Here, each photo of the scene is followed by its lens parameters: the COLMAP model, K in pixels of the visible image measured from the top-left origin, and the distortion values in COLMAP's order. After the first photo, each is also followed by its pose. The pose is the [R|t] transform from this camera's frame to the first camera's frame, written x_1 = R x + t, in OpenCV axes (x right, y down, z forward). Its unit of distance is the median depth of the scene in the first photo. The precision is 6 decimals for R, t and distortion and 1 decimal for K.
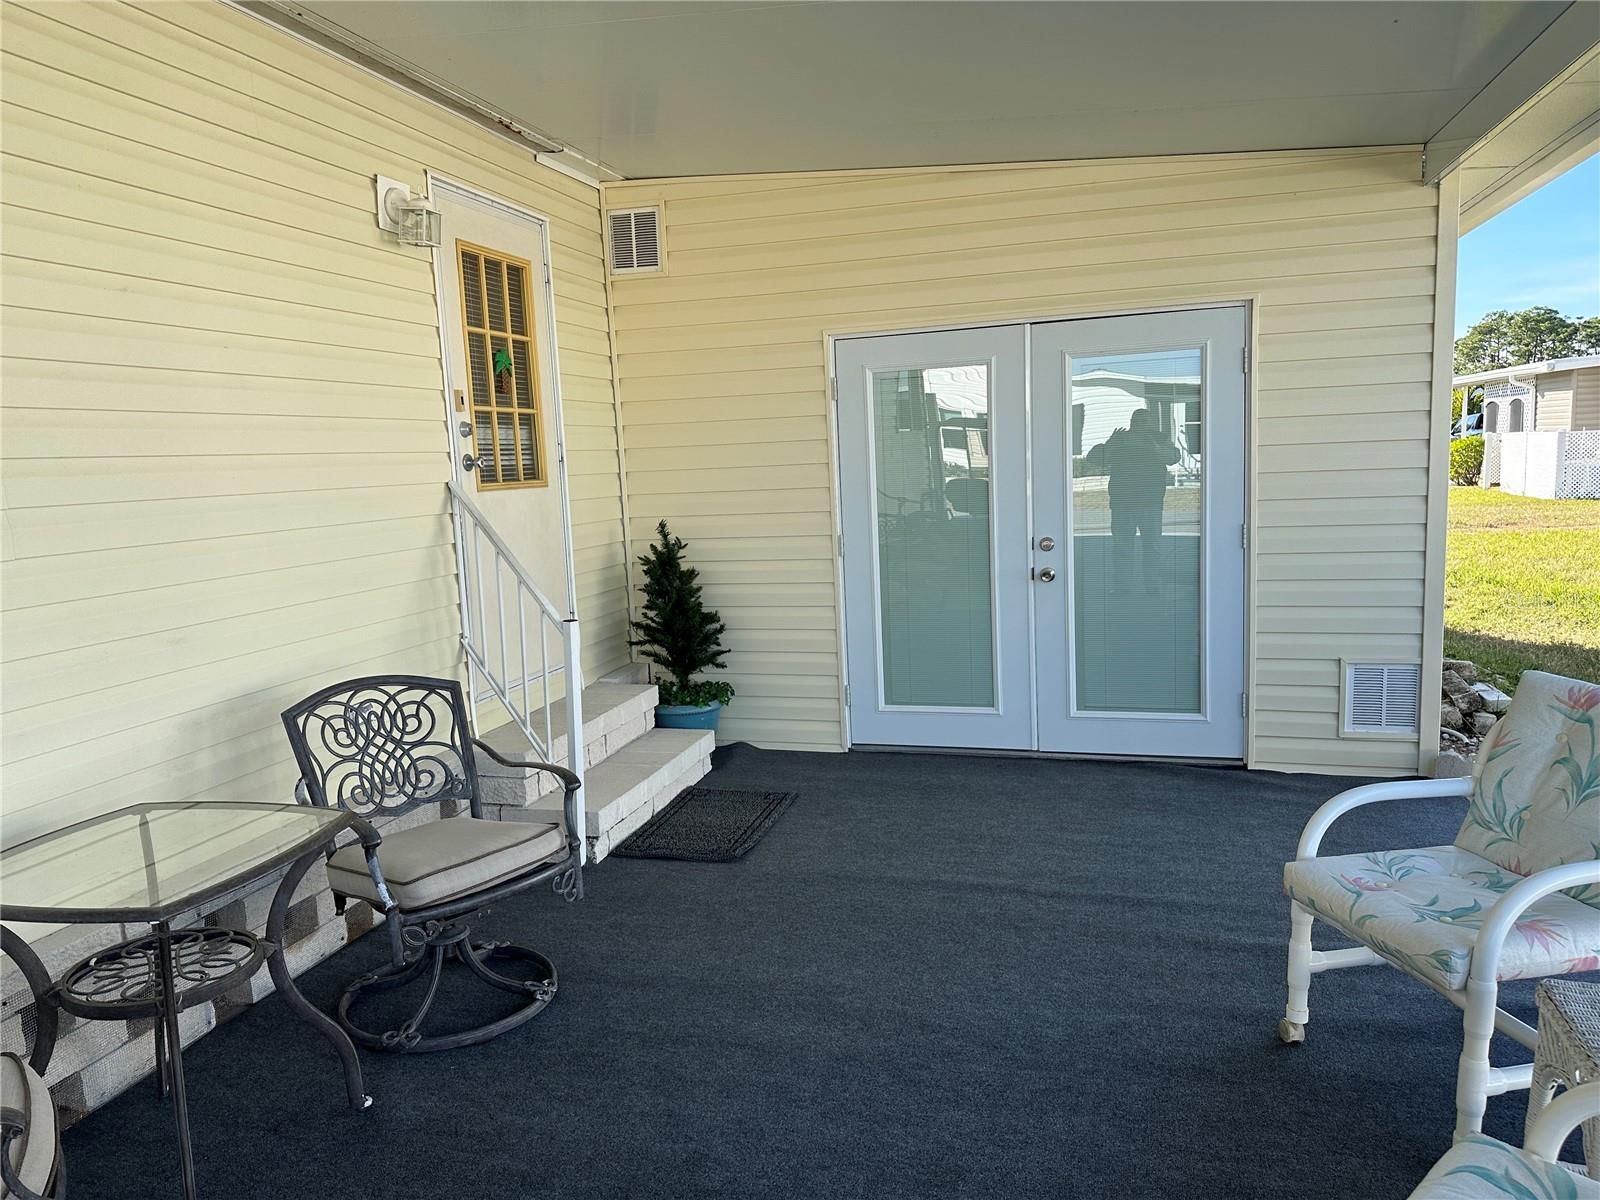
lens RADIAL K [[1125.1, 0, 800.0], [0, 1125.1, 600.0], [0, 0, 1]] dist [0.002944, 0.000103]
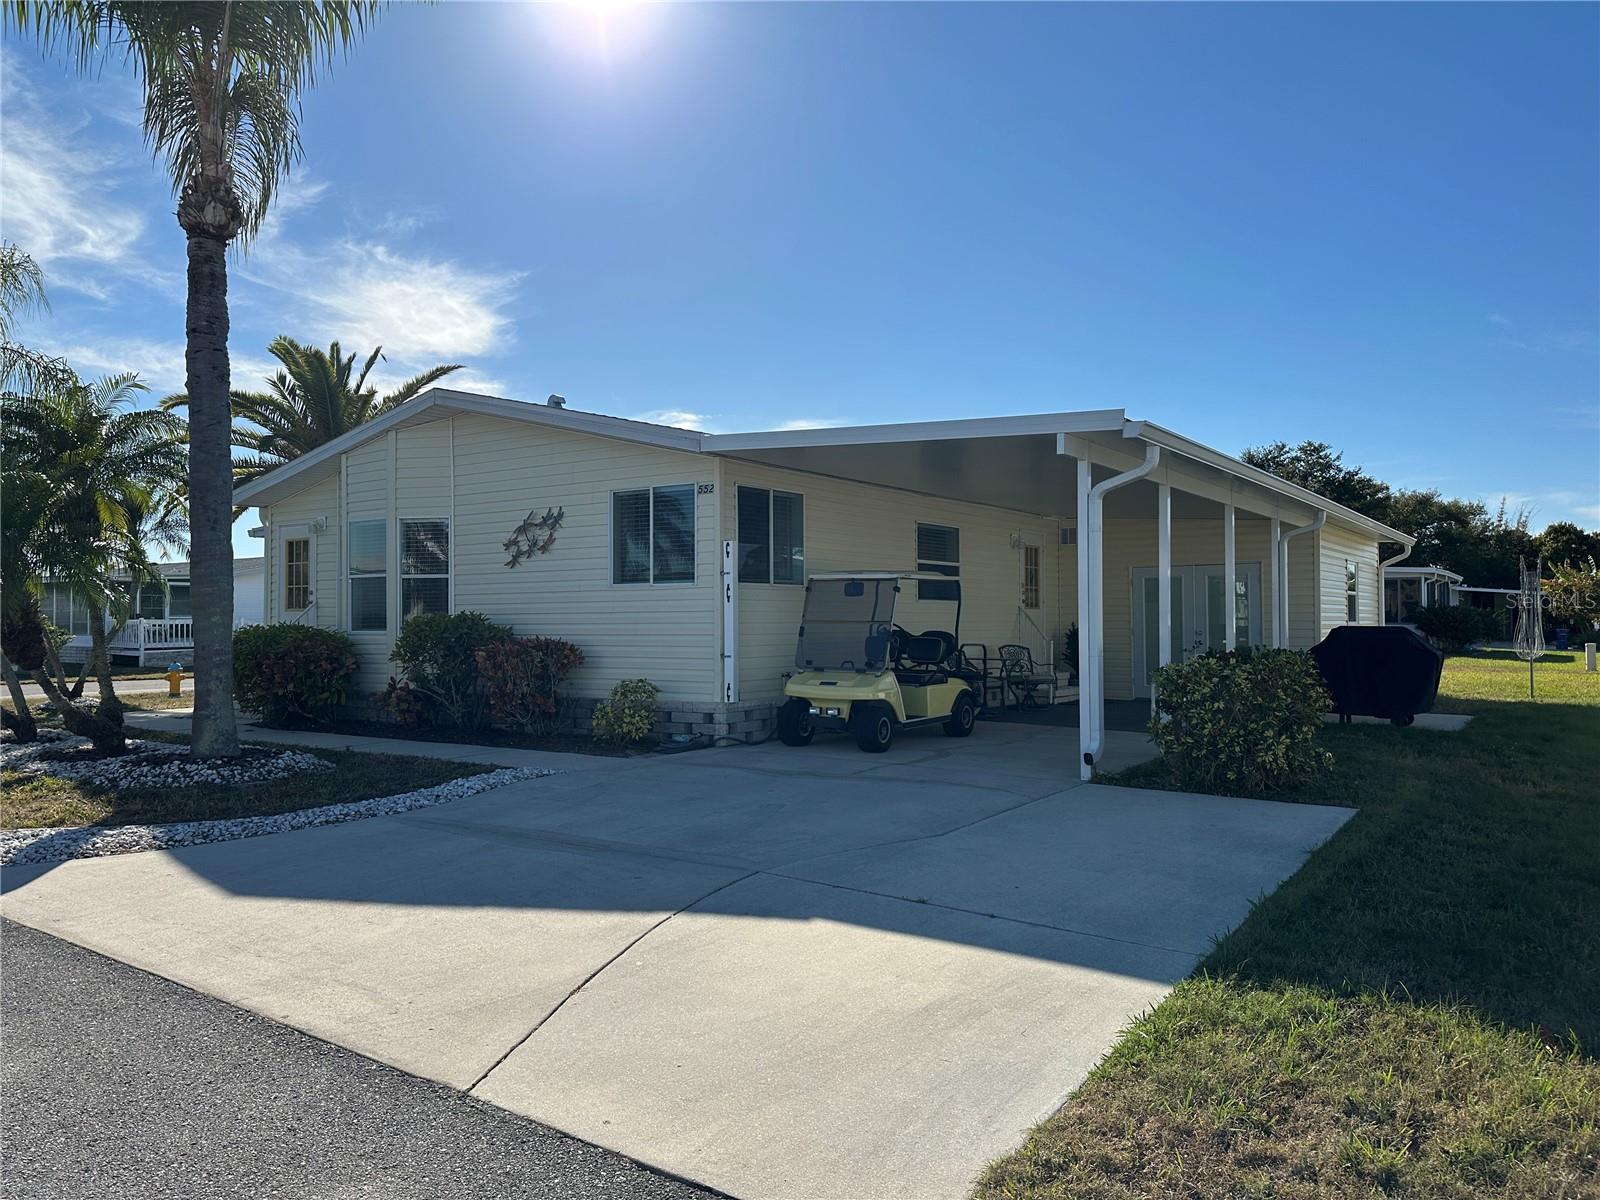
lens RADIAL K [[1125.1, 0, 800.0], [0, 1125.1, 600.0], [0, 0, 1]] dist [0.002944, 0.000103]
pose [[0.941305, 0.024896, -0.336638, 0.263387], [-0.073245, 0.988580, -0.131698, 0.414583], [0.329515, 0.148625, 0.932379, -2.691872]]
